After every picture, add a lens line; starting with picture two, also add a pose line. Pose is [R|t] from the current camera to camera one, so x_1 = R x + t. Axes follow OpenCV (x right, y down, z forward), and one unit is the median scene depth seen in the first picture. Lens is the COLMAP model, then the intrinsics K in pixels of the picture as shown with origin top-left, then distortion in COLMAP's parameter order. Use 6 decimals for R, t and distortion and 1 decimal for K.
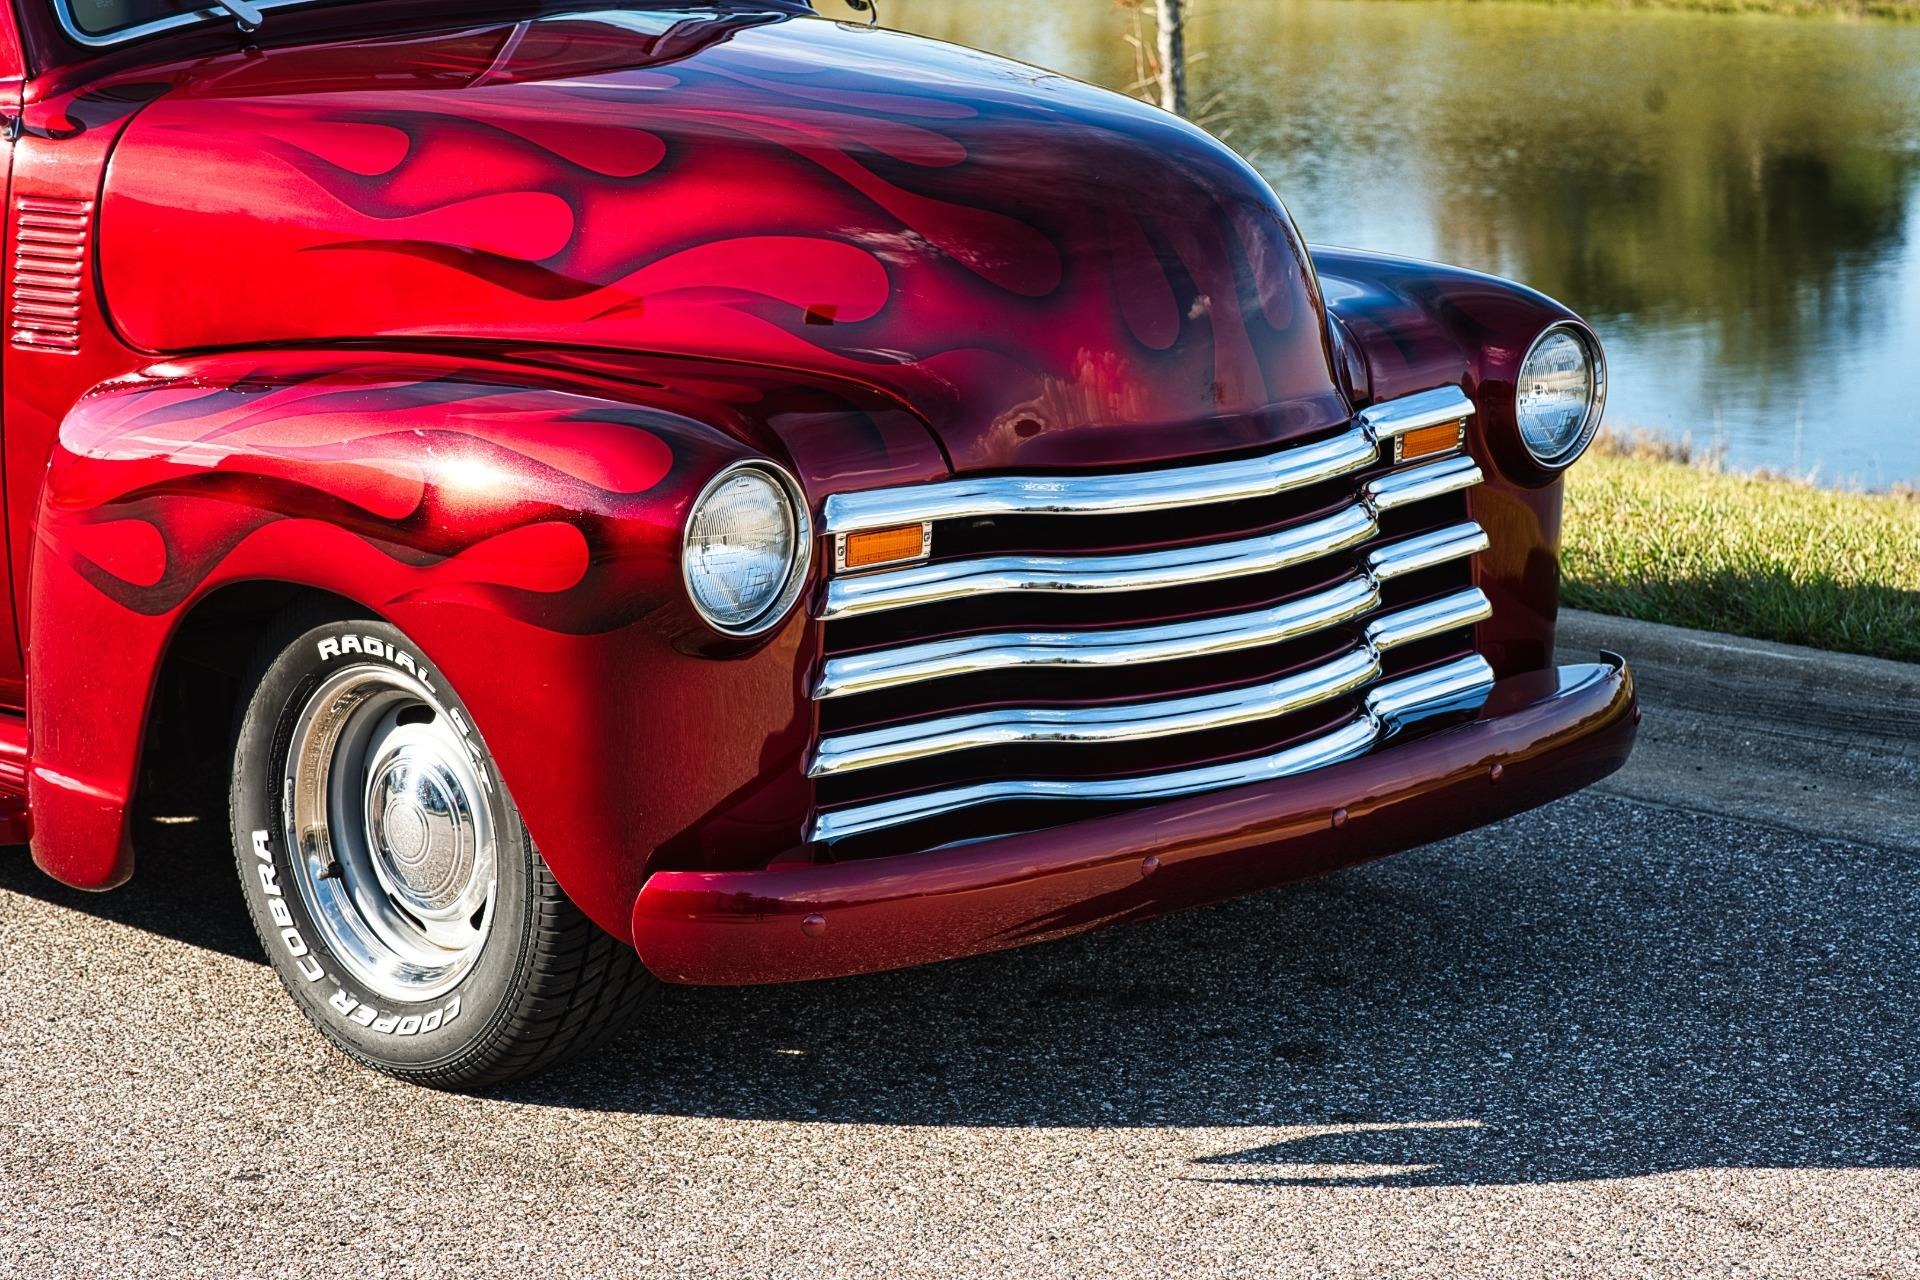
lens RADIAL K [[4647.8, 0, 961.6], [0, 4647.8, 666.0], [0, 0, 1]] dist [0.029645, -0.115079]
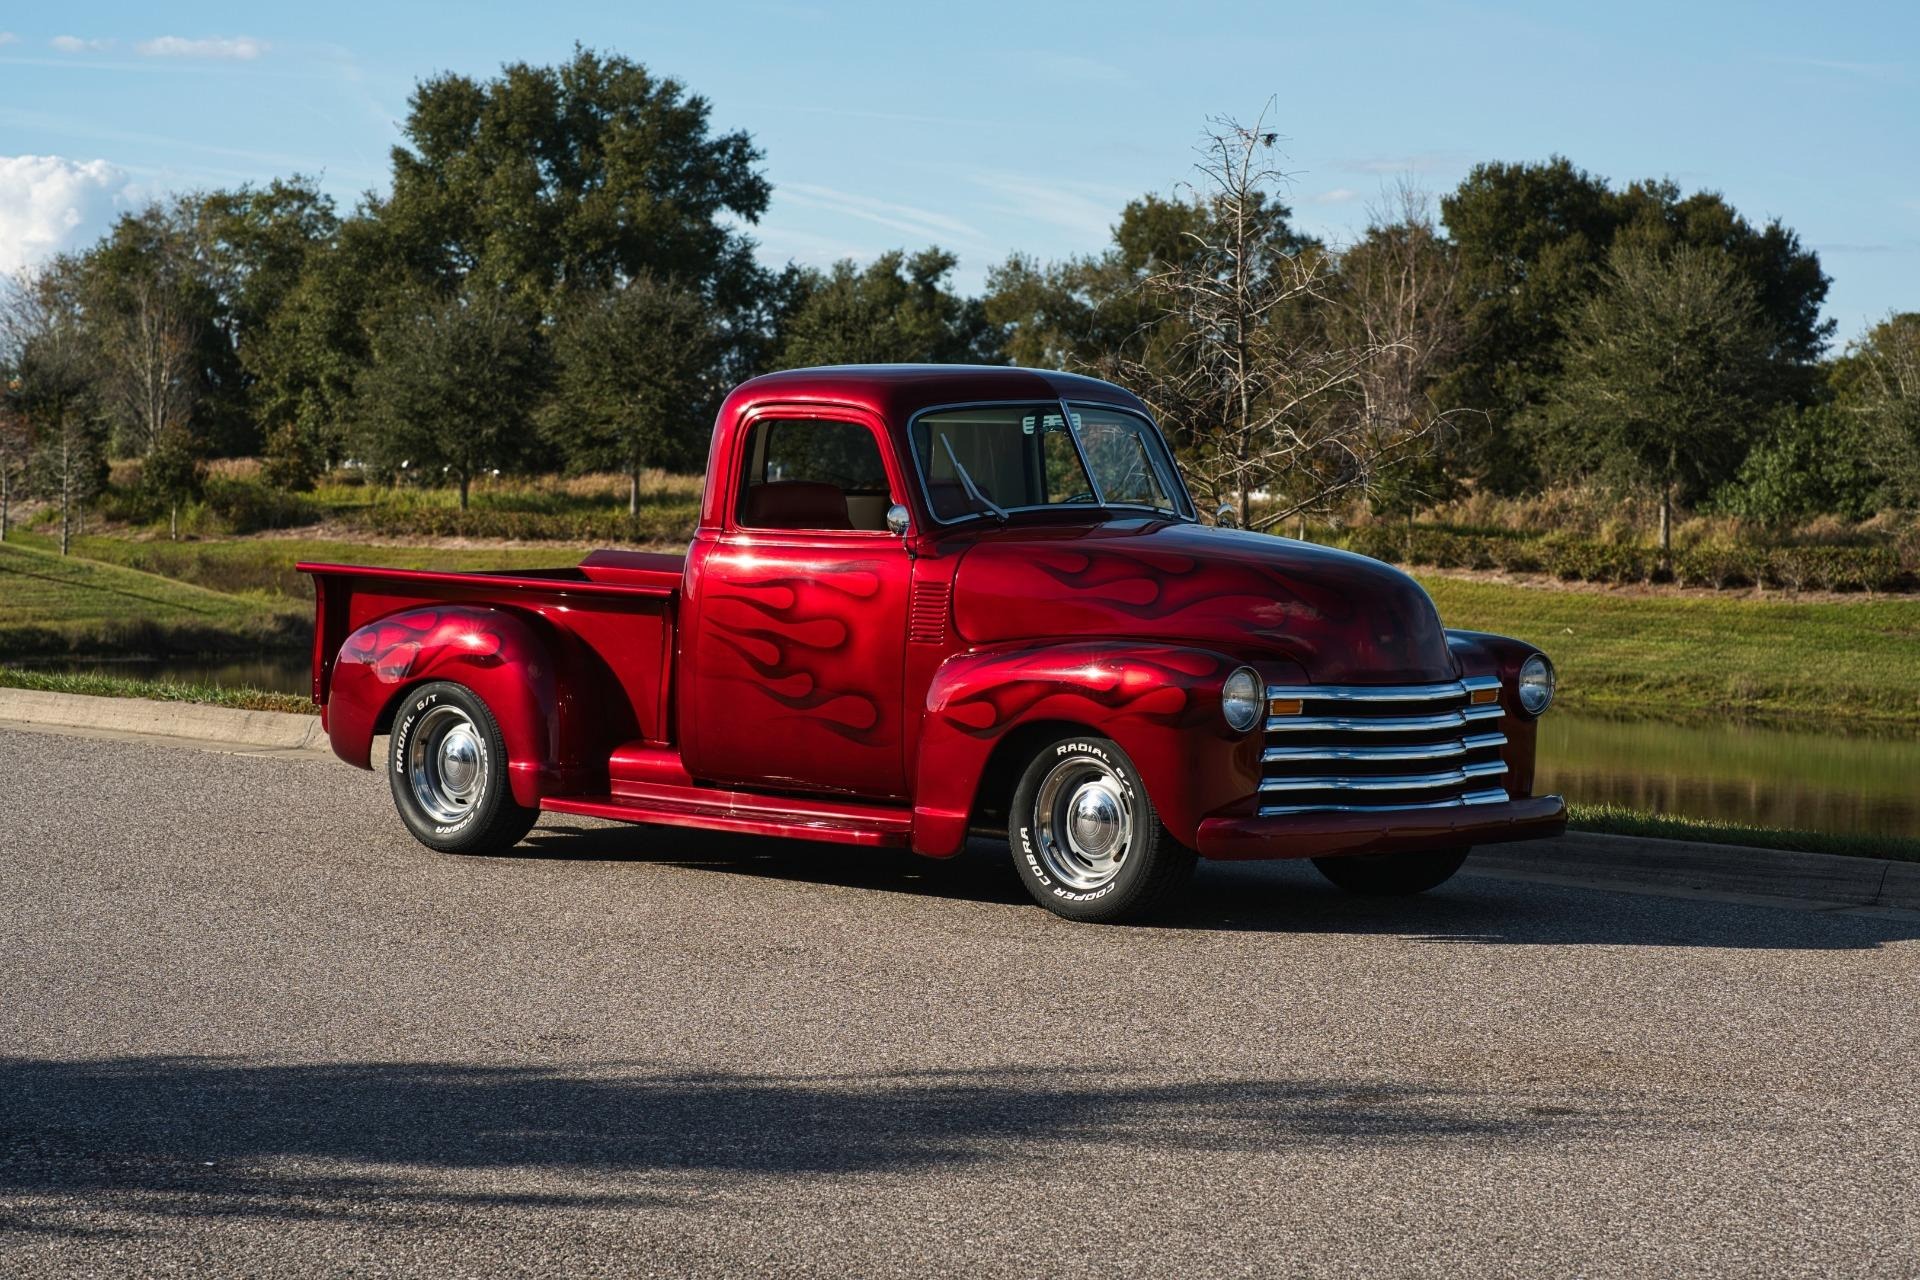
lens RADIAL K [[4832.4, 0, 961.3], [0, 4832.4, 636.8], [0, 0, 1]] dist [0.012766, -0.395378]
pose [[0.999311, 0.028255, 0.024056, -0.254921], [-0.024064, 0.986899, -0.159537, 0.358011], [-0.028248, 0.158848, 0.986899, -1.627281]]
